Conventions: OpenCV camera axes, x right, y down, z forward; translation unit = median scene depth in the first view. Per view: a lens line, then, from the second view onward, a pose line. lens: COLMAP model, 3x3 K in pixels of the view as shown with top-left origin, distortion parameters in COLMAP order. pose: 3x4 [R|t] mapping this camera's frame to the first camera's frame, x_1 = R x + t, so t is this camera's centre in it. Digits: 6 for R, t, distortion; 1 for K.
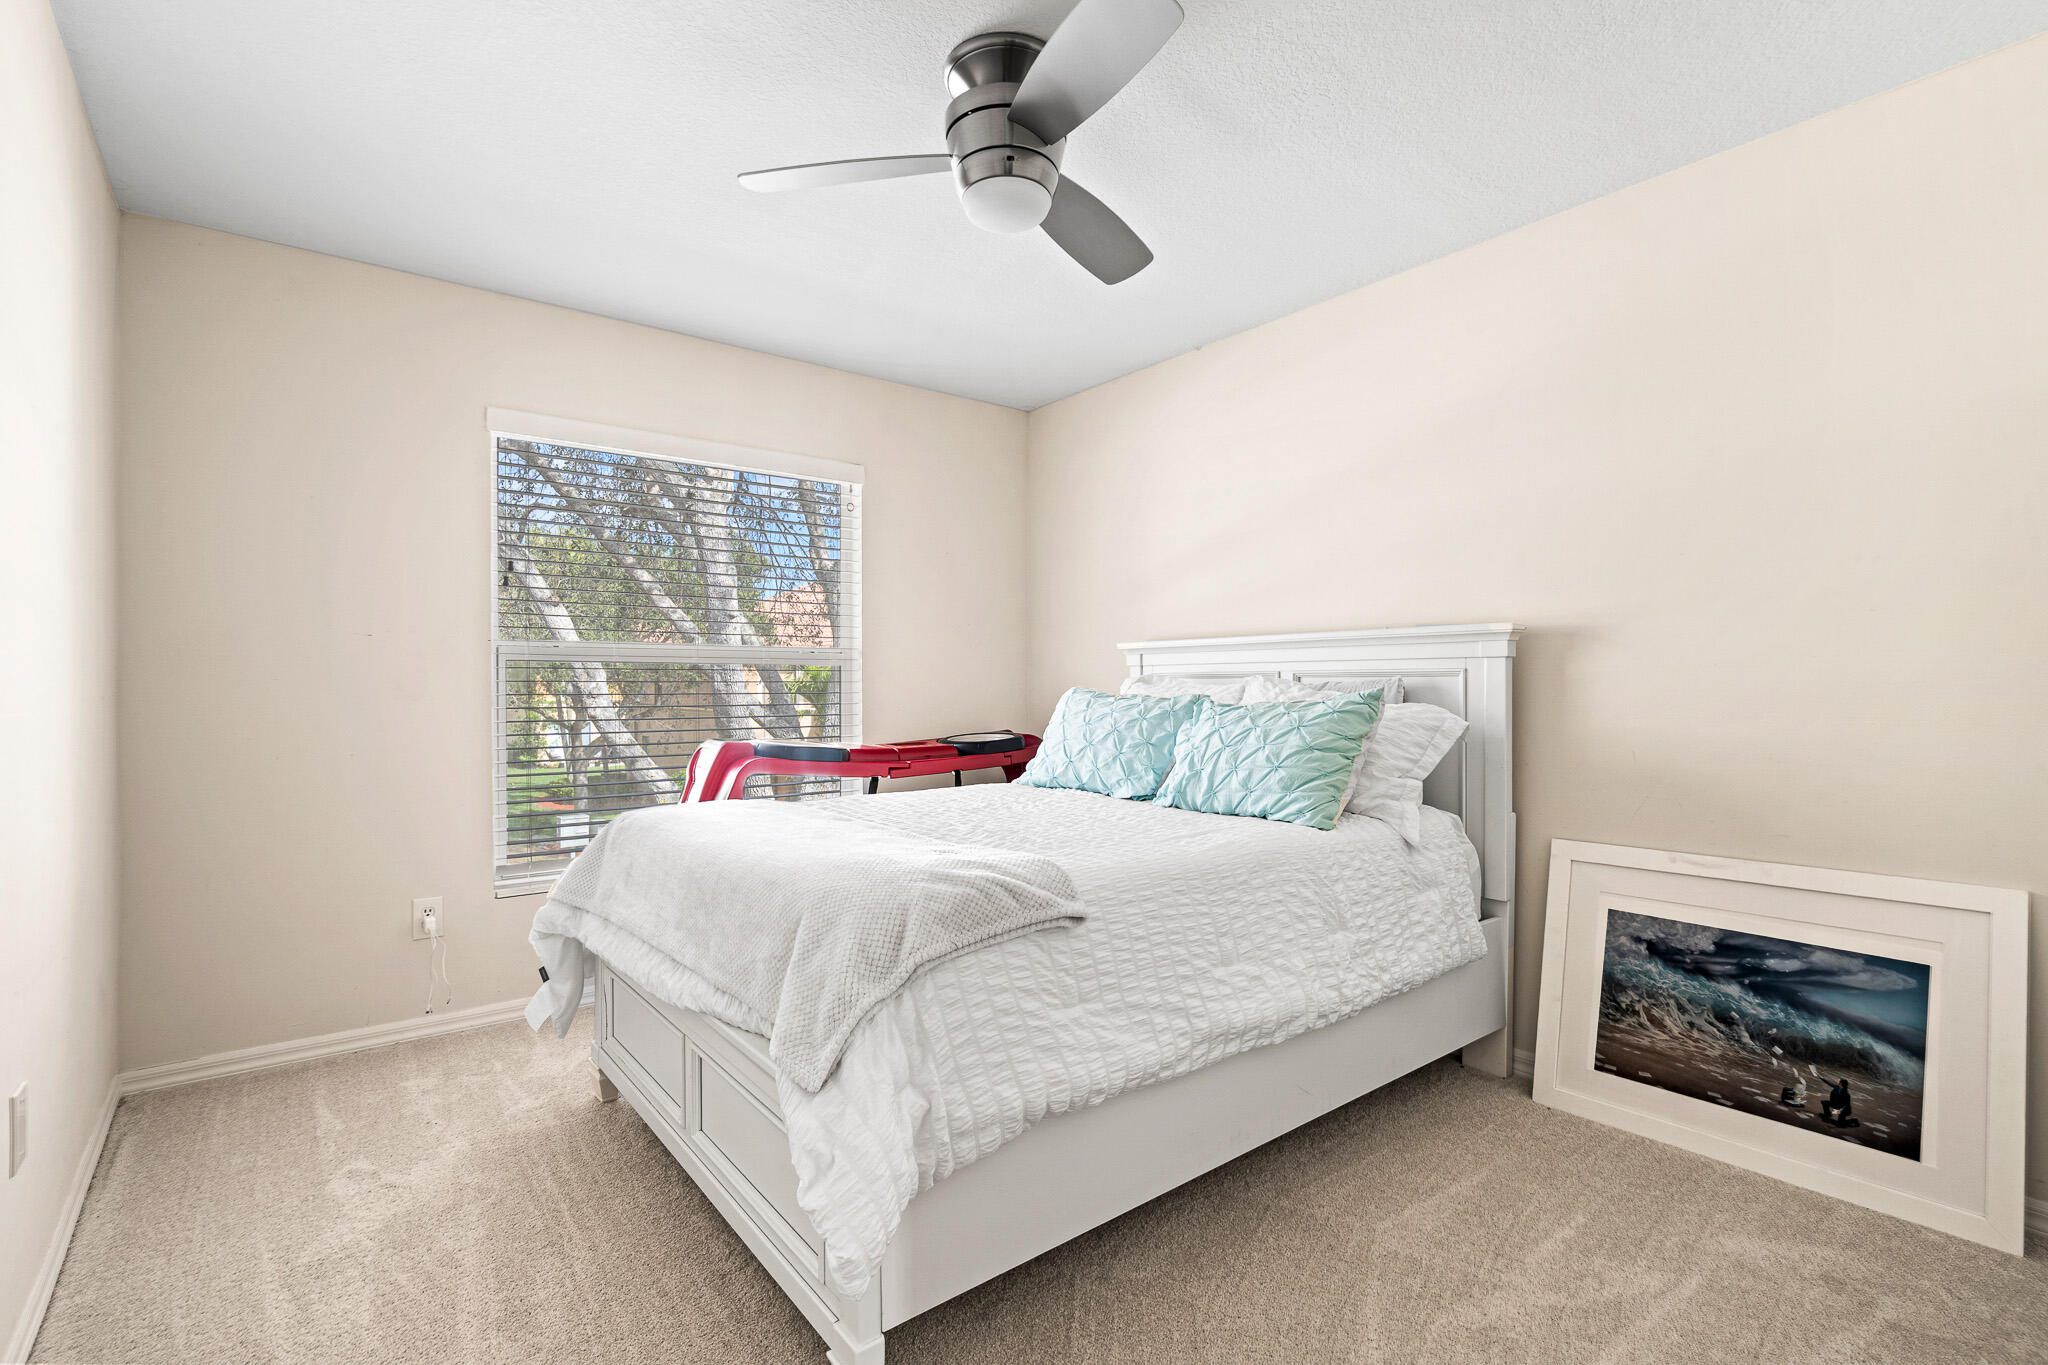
lens RADIAL K [[935.7, 0, 1022.4], [0, 935.7, 687.4], [0, 0, 1]] dist [-0.007681, 0.003362]
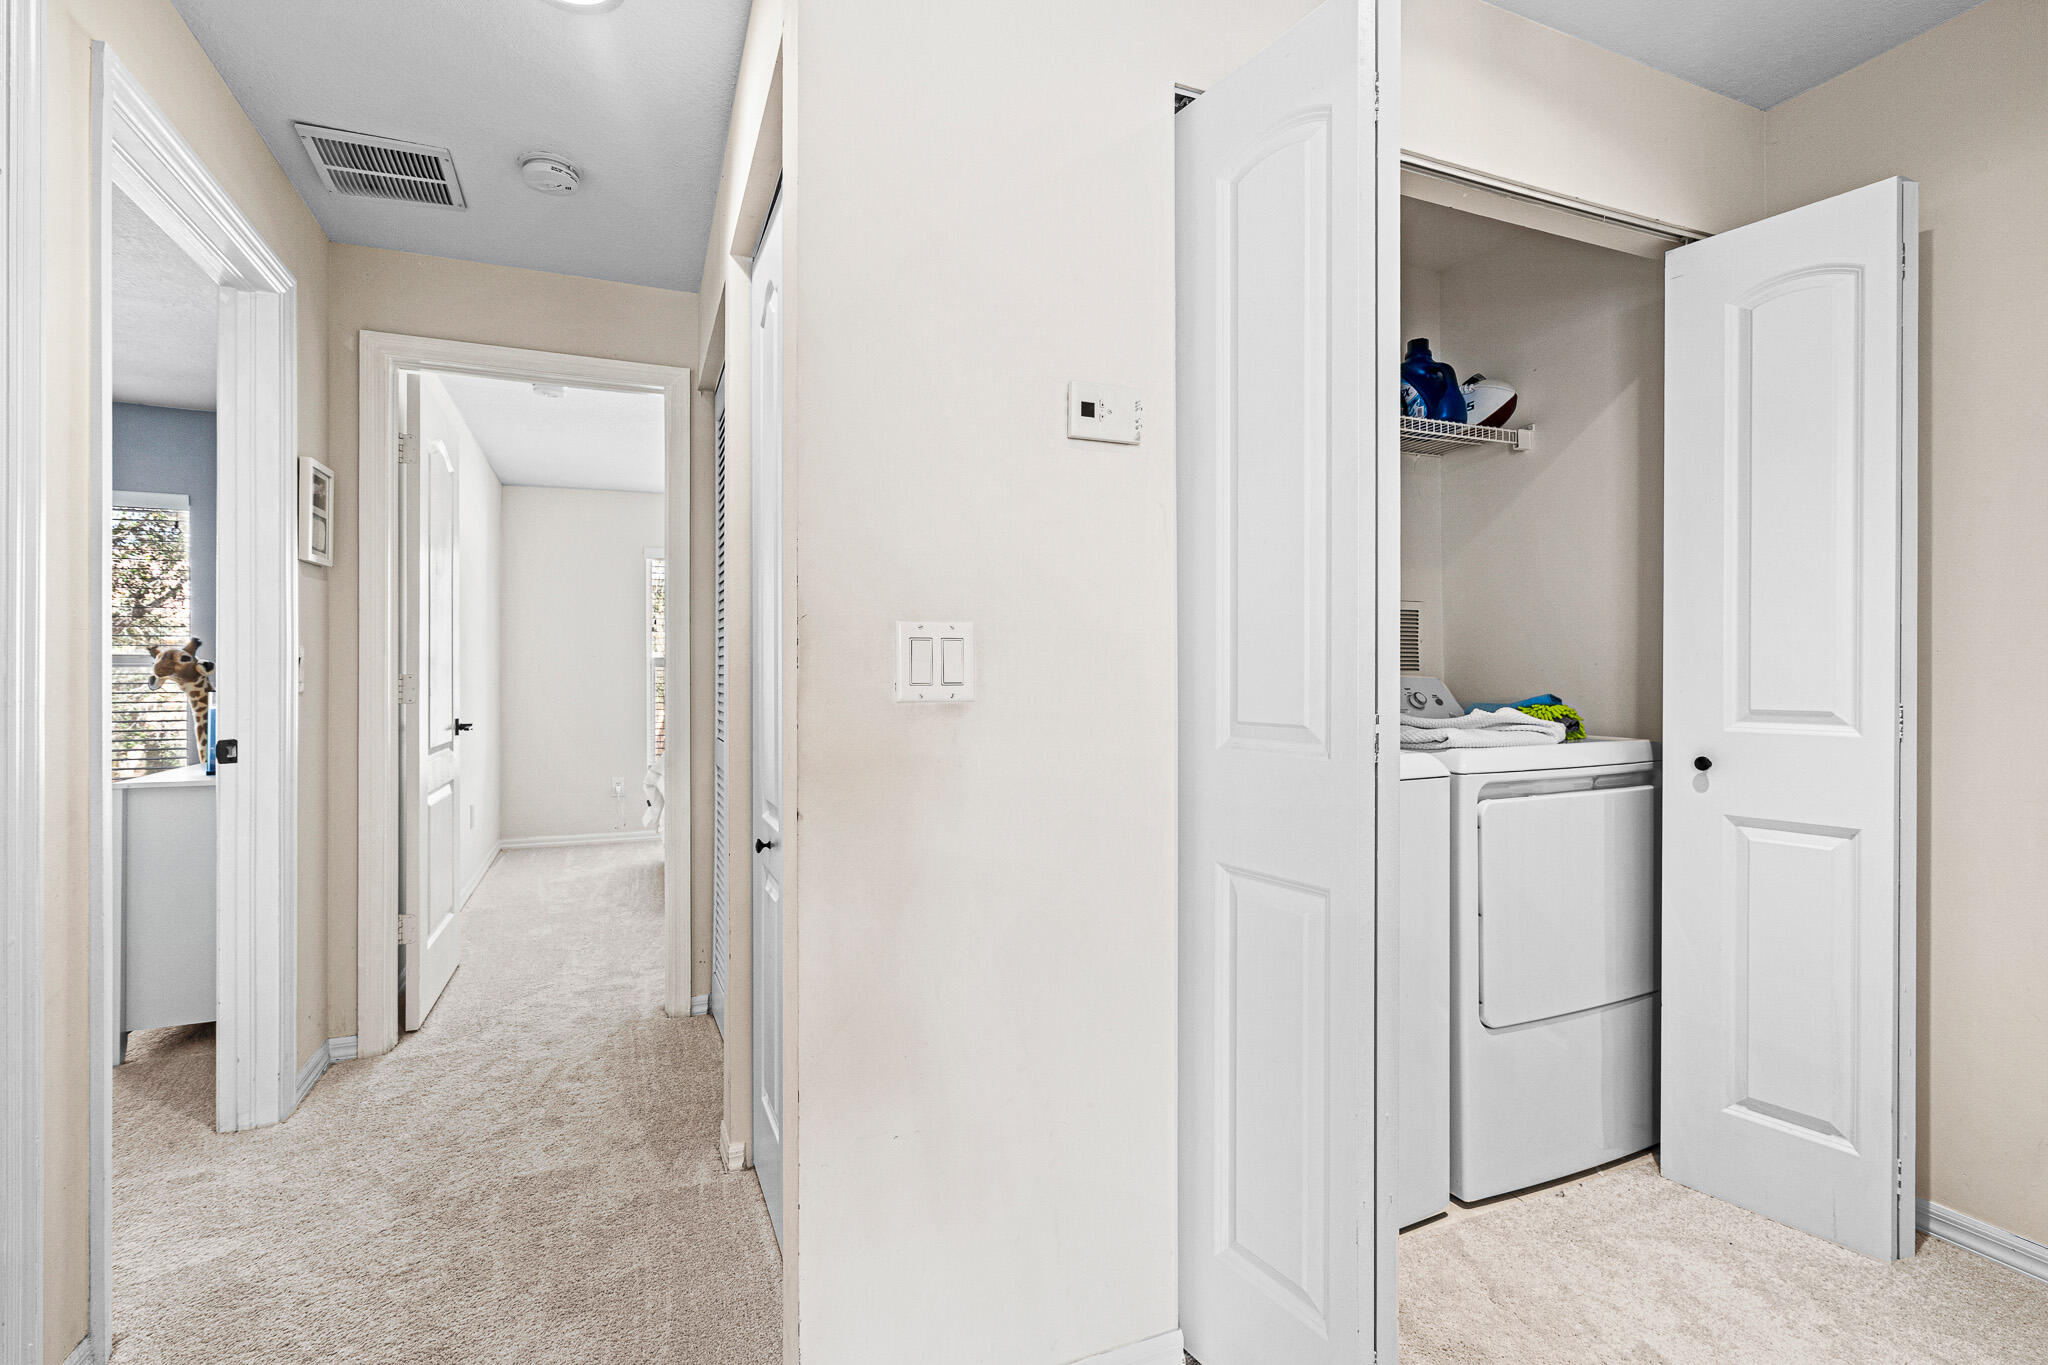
lens RADIAL K [[935.7, 0, 1023.3], [0, 935.7, 678.4], [0, 0, 1]] dist [-0.007681, 0.003362]
pose [[0.965499, 0.002281, -0.260396, 0.649361], [-0.003507, 0.999985, -0.004244, 0.000096], [0.260383, 0.005011, 0.965492, -0.661000]]
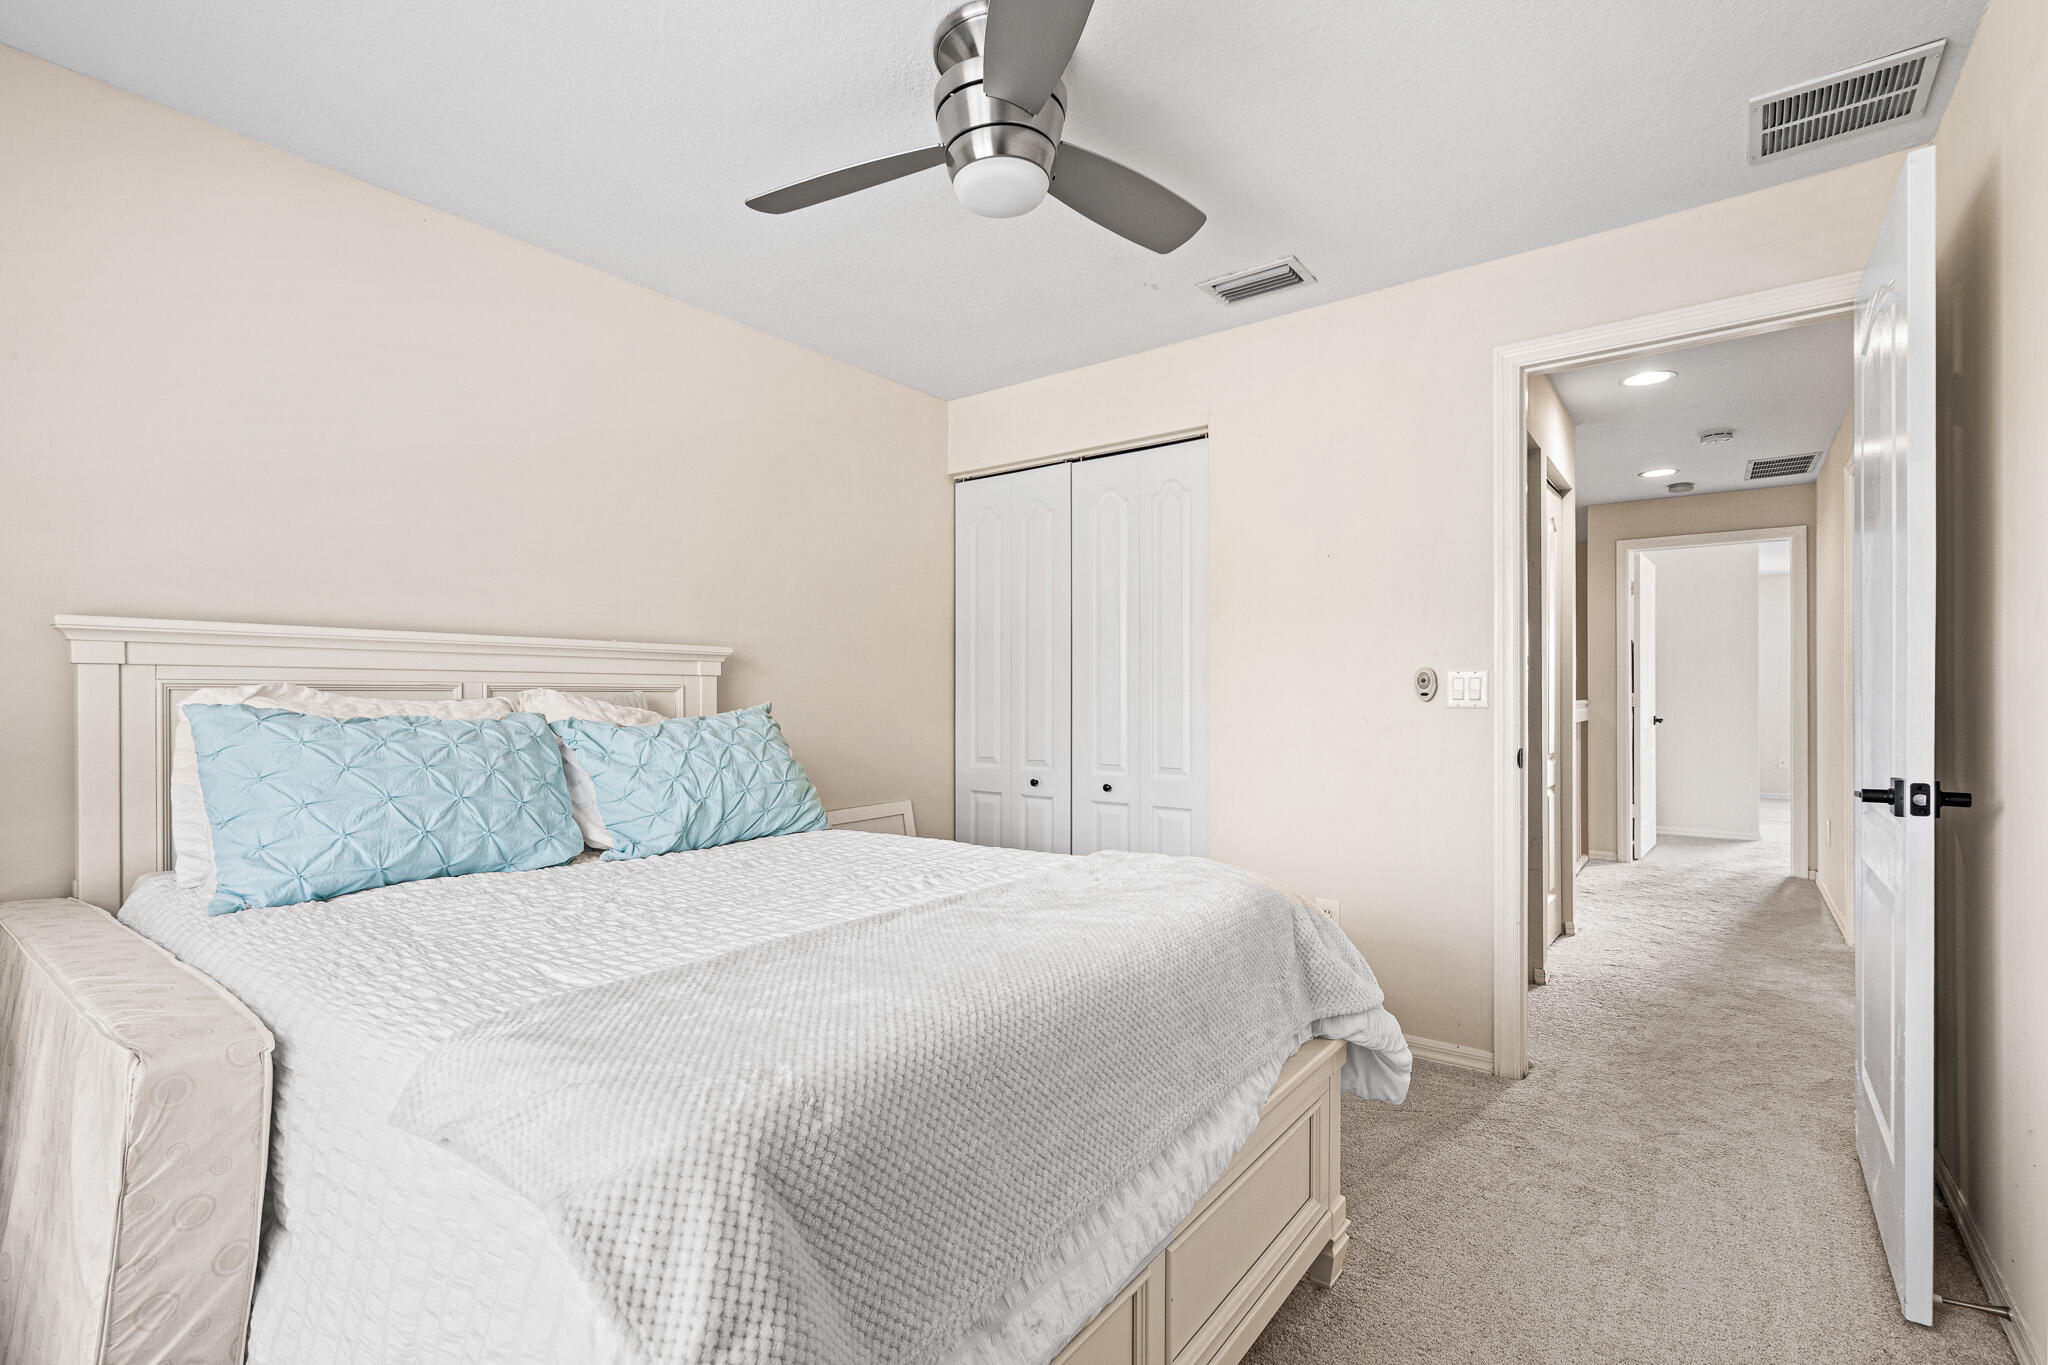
lens RADIAL K [[935.7, 0, 1021.6], [0, 935.7, 693.9], [0, 0, 1]] dist [-0.007681, 0.003362]
pose [[-0.264402, 0.009056, 0.964370, -0.749962], [0.006611, 0.999949, -0.007577, 0.000432], [-0.964390, 0.004372, -0.264448, 0.999382]]
